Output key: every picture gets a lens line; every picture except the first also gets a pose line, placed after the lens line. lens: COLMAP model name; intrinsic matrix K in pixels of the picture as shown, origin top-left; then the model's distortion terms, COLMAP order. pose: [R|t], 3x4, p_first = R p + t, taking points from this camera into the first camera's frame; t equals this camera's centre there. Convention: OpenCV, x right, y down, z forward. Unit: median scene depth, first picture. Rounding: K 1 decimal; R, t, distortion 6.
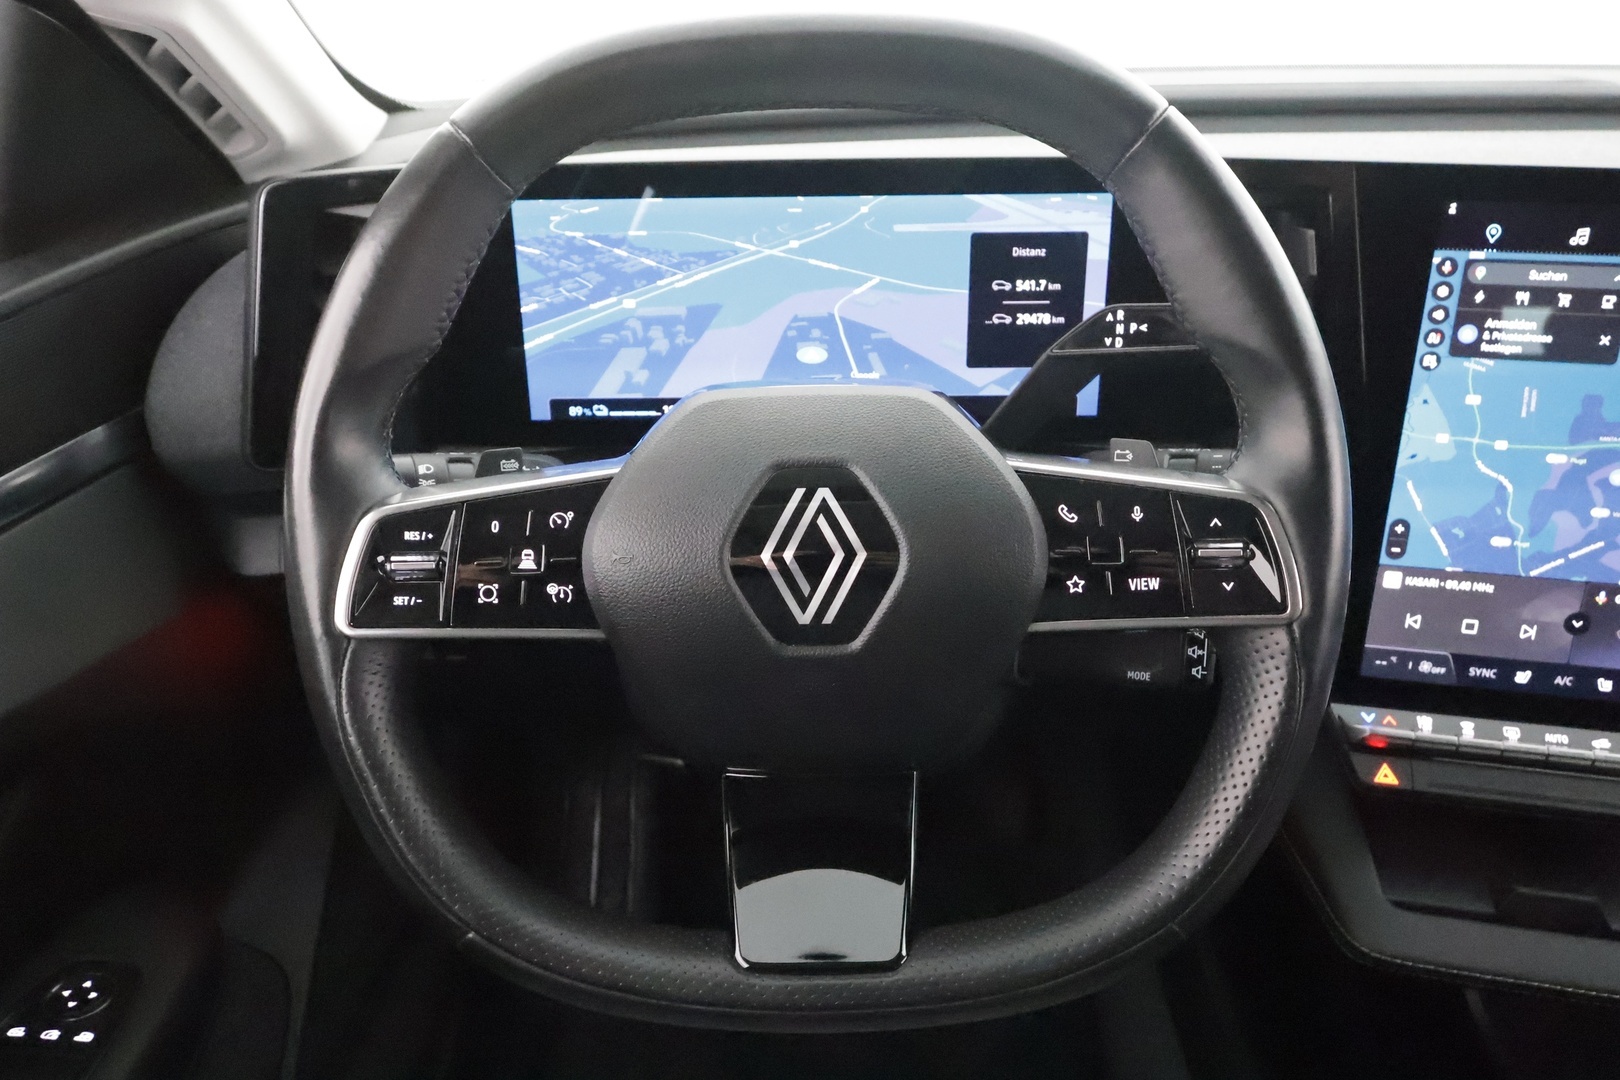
lens RADIAL K [[1204.8, 0, 810.0], [0, 1204.8, 540.0], [0, 0, 1]] dist [0.000476, 0.075334]
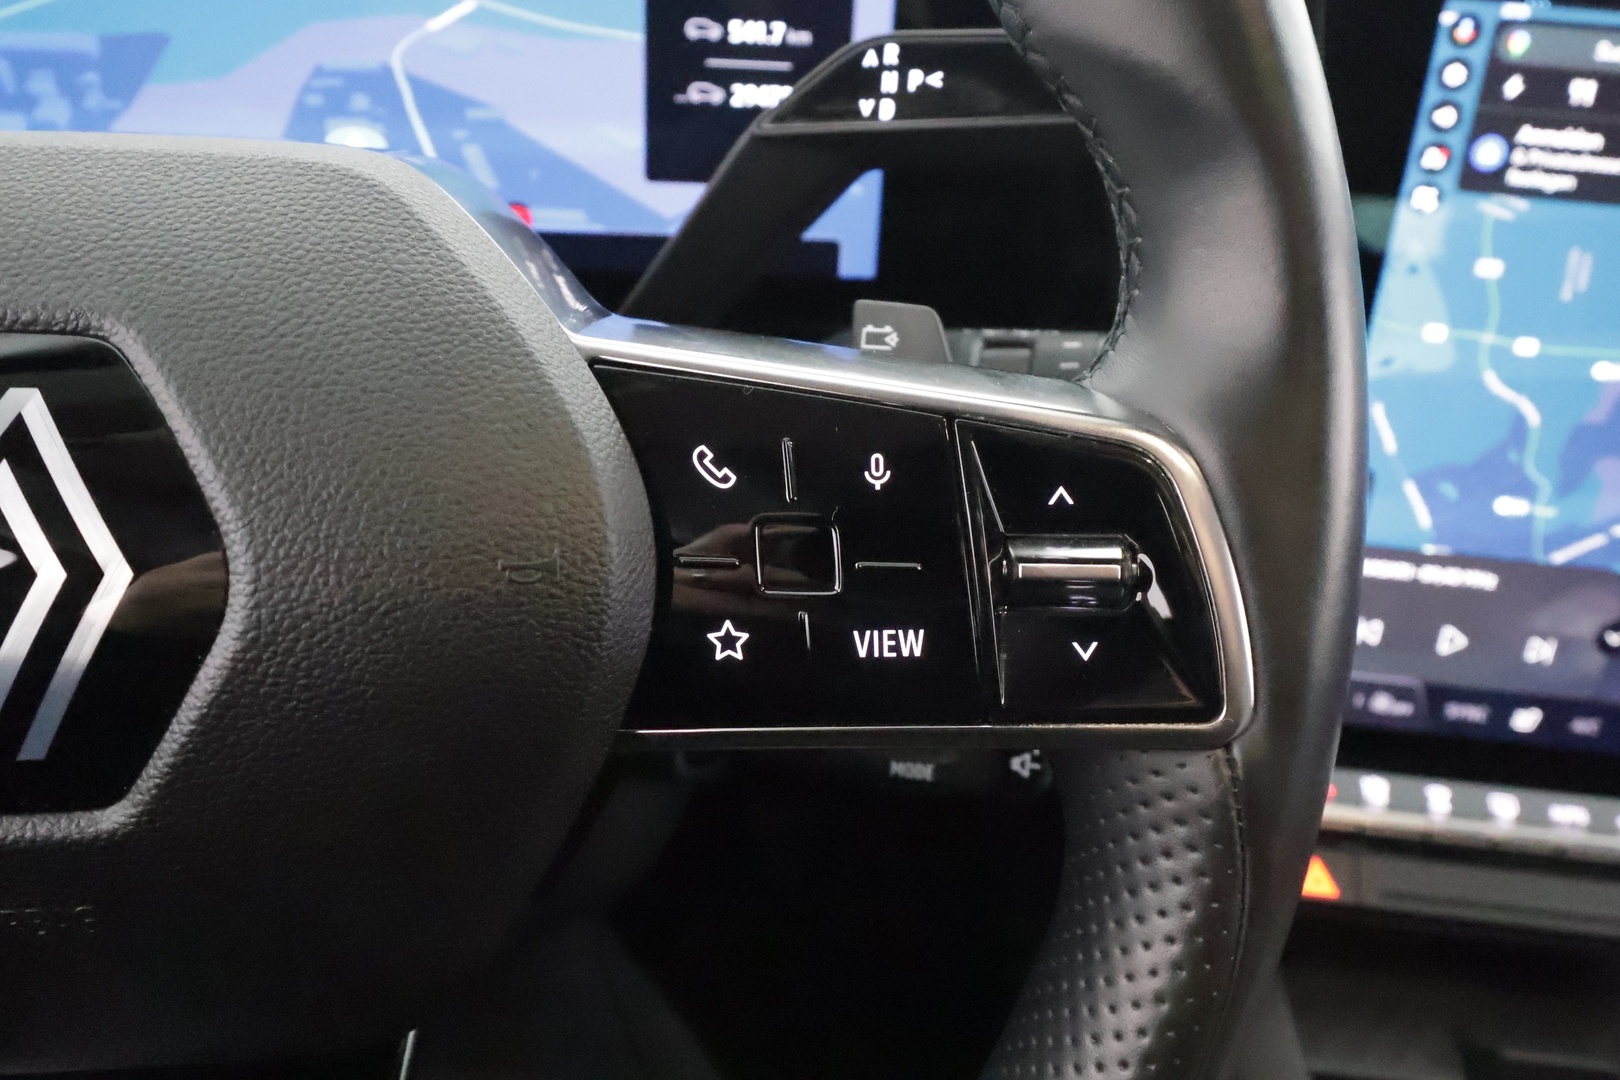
lens RADIAL K [[1317.6, 0, 810.0], [0, 1317.6, 540.0], [0, 0, 1]] dist [0.007928, 0.006284]
pose [[0.991511, 0.008843, 0.129725, 0.138332], [-0.017385, 0.997743, 0.064861, -0.019758], [-0.128858, -0.066565, 0.989426, 0.404386]]
